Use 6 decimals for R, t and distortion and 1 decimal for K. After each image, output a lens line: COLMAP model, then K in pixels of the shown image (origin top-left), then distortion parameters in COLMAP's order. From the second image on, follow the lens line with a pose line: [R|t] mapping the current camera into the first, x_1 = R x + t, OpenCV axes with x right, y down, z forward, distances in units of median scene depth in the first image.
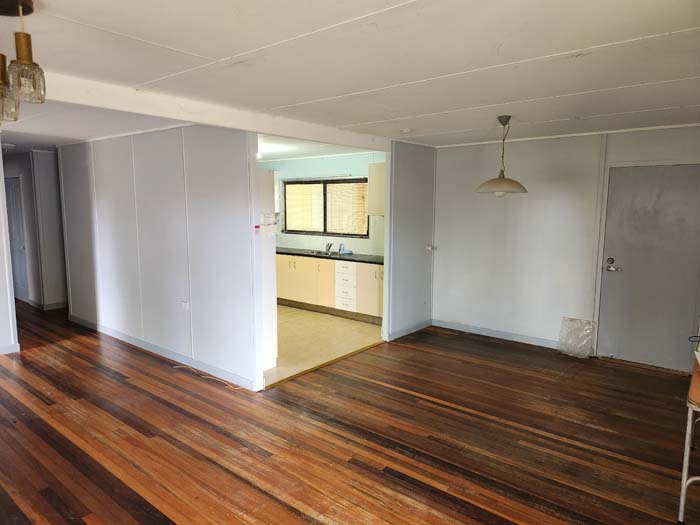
lens RADIAL K [[472.7, 0, 347.8], [0, 472.7, 261.3], [0, 0, 1]] dist [0.052984, -0.032767]
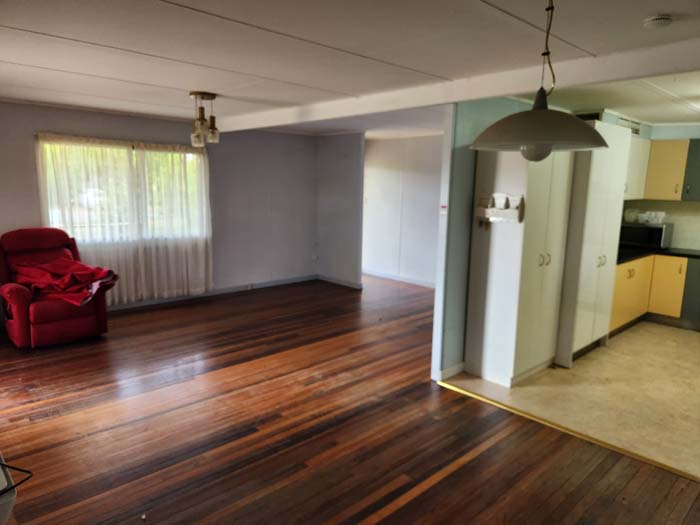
lens RADIAL K [[472.7, 0, 349.0], [0, 472.7, 262.8], [0, 0, 1]] dist [0.052984, -0.032767]
pose [[-0.124969, 0.155173, -0.979951, 0.875467], [-0.147813, 0.973759, 0.173043, -0.113955], [0.981088, 0.166475, -0.098753, 1.064082]]
